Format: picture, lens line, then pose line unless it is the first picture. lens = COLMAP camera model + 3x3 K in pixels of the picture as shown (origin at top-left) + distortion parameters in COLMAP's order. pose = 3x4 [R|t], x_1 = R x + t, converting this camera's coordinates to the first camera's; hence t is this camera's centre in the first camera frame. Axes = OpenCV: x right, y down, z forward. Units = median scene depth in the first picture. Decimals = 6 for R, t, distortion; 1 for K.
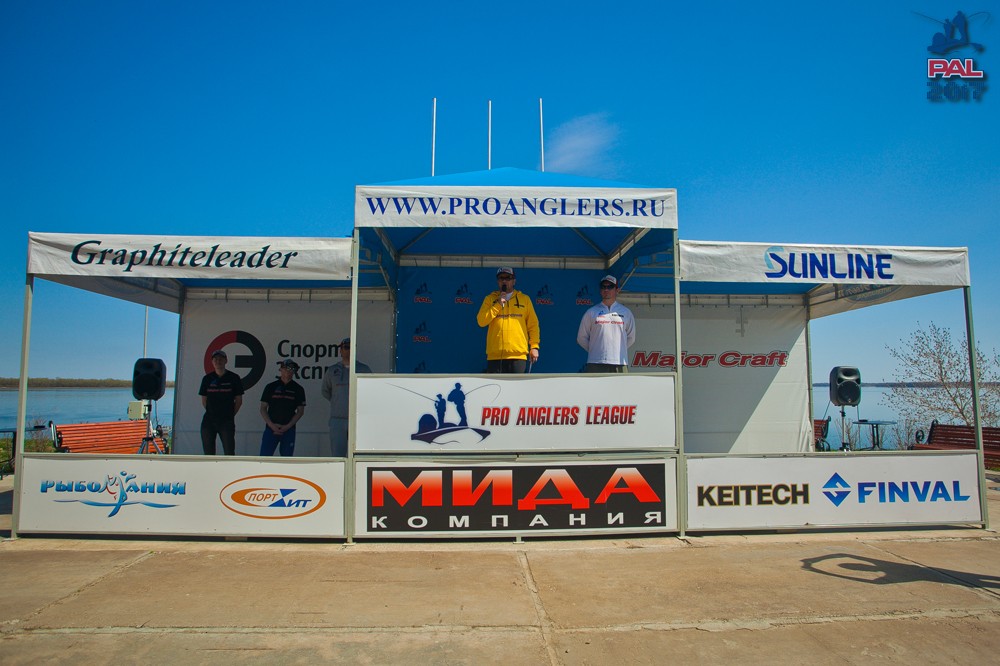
lens RADIAL K [[535.3, 0, 501.4], [0, 535.3, 344.1], [0, 0, 1]] dist [-0.076908, 0.041762]
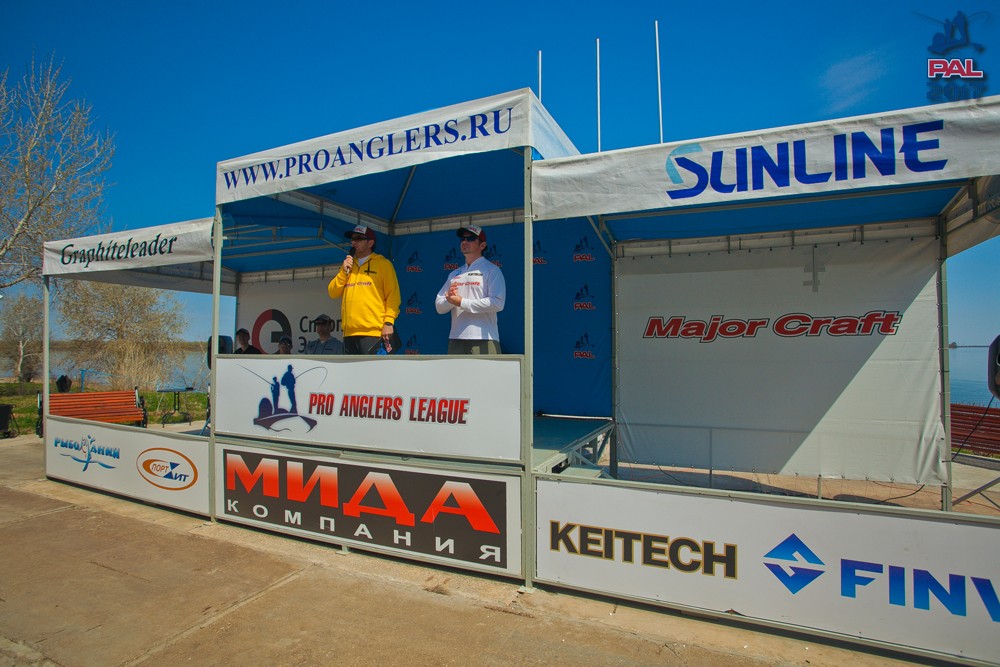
lens RADIAL K [[512.8, 0, 500.0], [0, 512.8, 333.5], [0, 0, 1]] dist [-0.068543, 0.030953]
pose [[0.893573, -0.013414, -0.448717, 0.613102], [0.036425, 0.998424, 0.042690, -0.003955], [0.447437, -0.054491, 0.892654, 0.395735]]
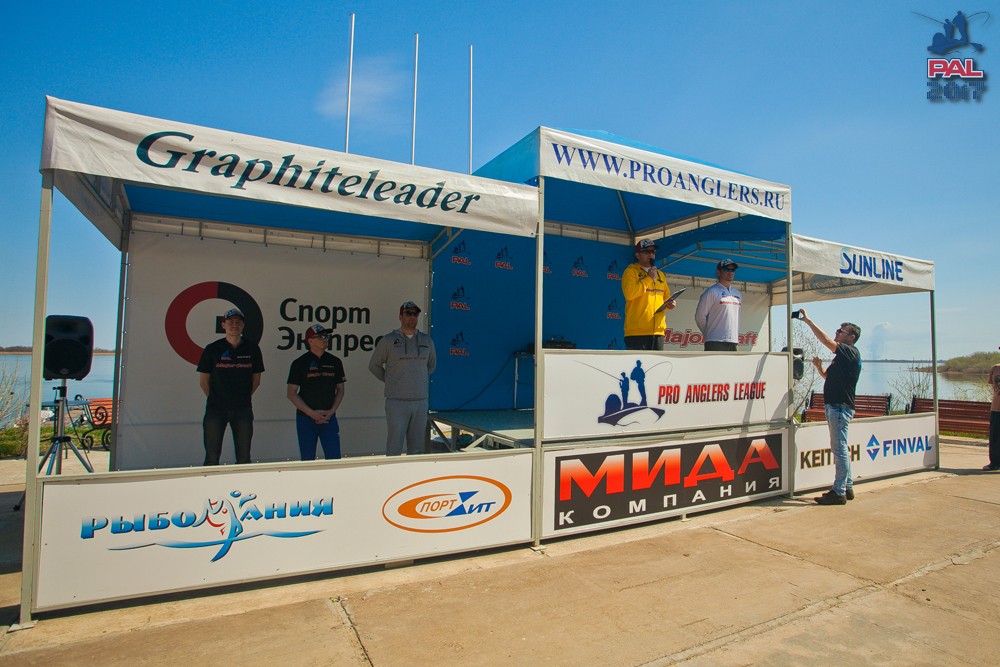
lens RADIAL K [[559.7, 0, 548.4], [0, 559.7, 333.1], [0, 0, 1]] dist [-0.078103, 0.043087]
pose [[0.891673, 0.028684, 0.451771, -0.662284], [-0.045827, 0.998583, 0.027047, 0.005433], [-0.450355, -0.044820, 0.891724, 0.195429]]
